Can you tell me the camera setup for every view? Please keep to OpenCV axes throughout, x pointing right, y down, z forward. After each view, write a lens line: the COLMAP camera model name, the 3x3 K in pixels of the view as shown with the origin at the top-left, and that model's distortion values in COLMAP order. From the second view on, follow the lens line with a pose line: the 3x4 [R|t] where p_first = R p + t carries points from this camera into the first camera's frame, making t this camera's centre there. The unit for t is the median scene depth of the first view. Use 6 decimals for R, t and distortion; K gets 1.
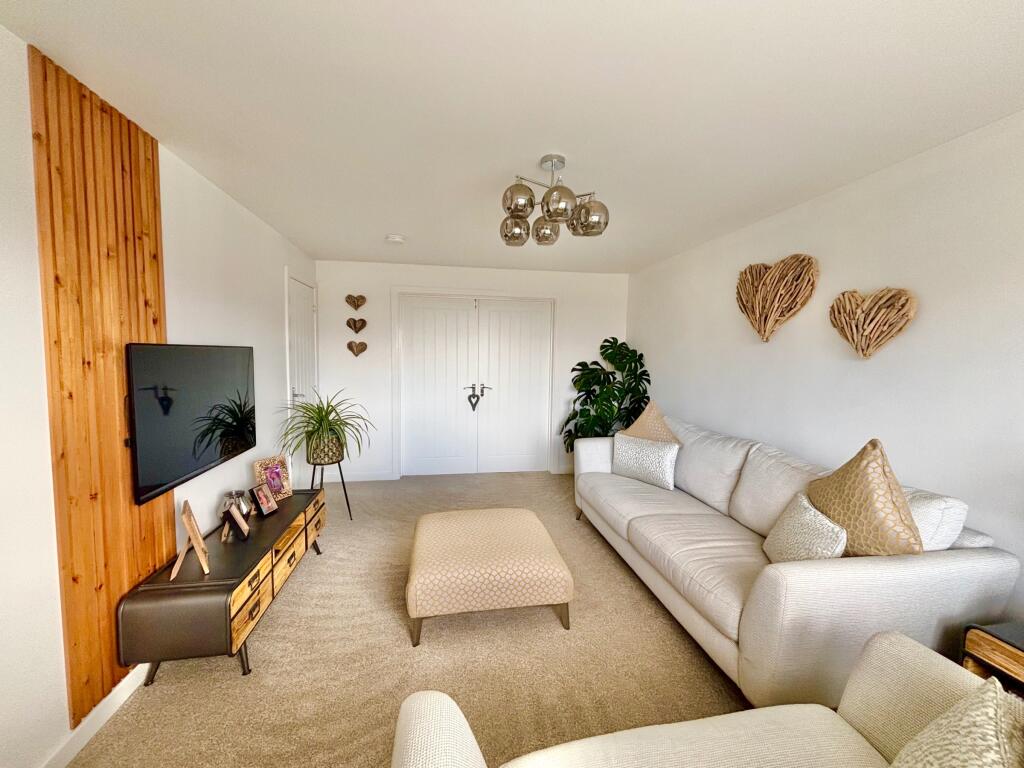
lens RADIAL K [[414.9, 0, 515.6], [0, 414.9, 381.3], [0, 0, 1]] dist [0.016323, -0.004353]
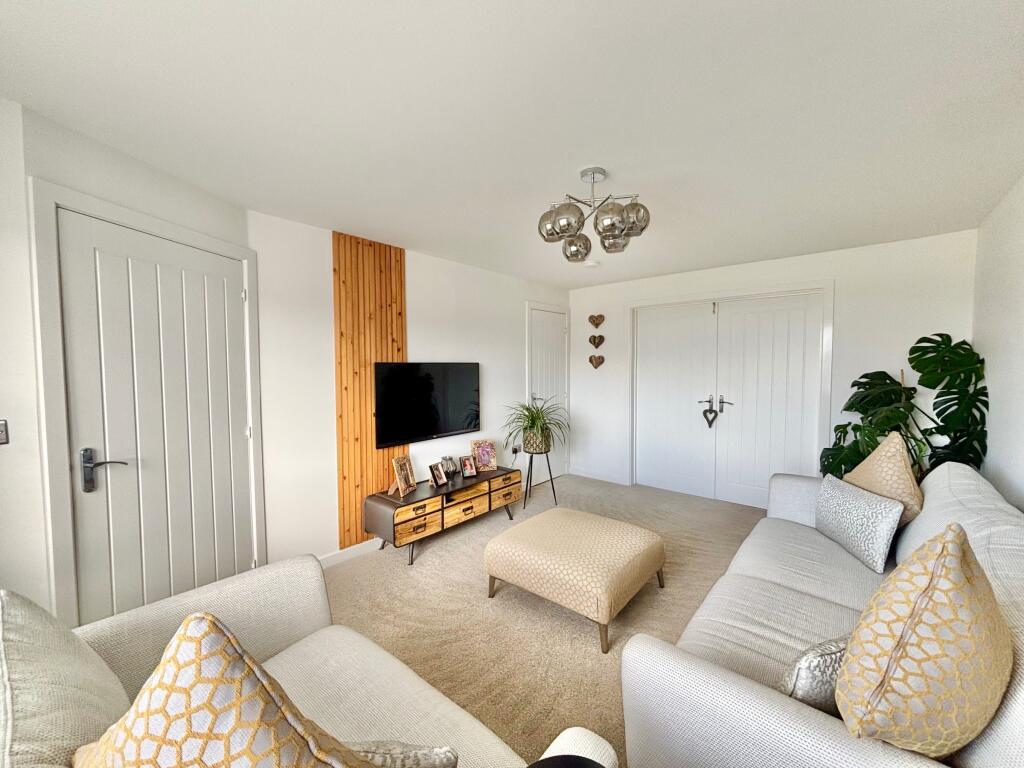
lens RADIAL K [[414.9, 0, 515.6], [0, 414.9, 381.3], [0, 0, 1]] dist [0.016323, -0.004353]
pose [[0.640753, 0.012272, -0.767649, 0.576106], [-0.036766, 0.999216, -0.014715, -0.000497], [0.766866, 0.037652, 0.640702, 0.174328]]
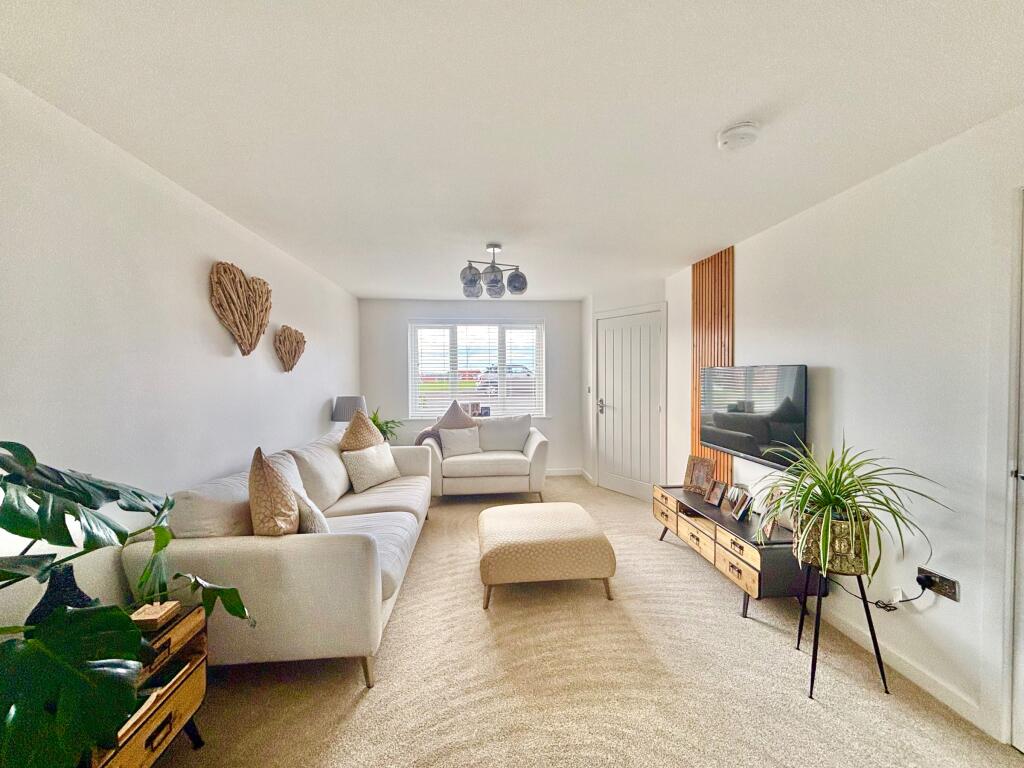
lens RADIAL K [[414.9, 0, 515.6], [0, 414.9, 381.3], [0, 0, 1]] dist [0.016323, -0.004353]
pose [[-0.997485, -0.011107, 0.069998, -0.078063], [-0.004714, 0.995854, 0.090846, -0.126588], [-0.070716, 0.090288, -0.993402, 1.942080]]
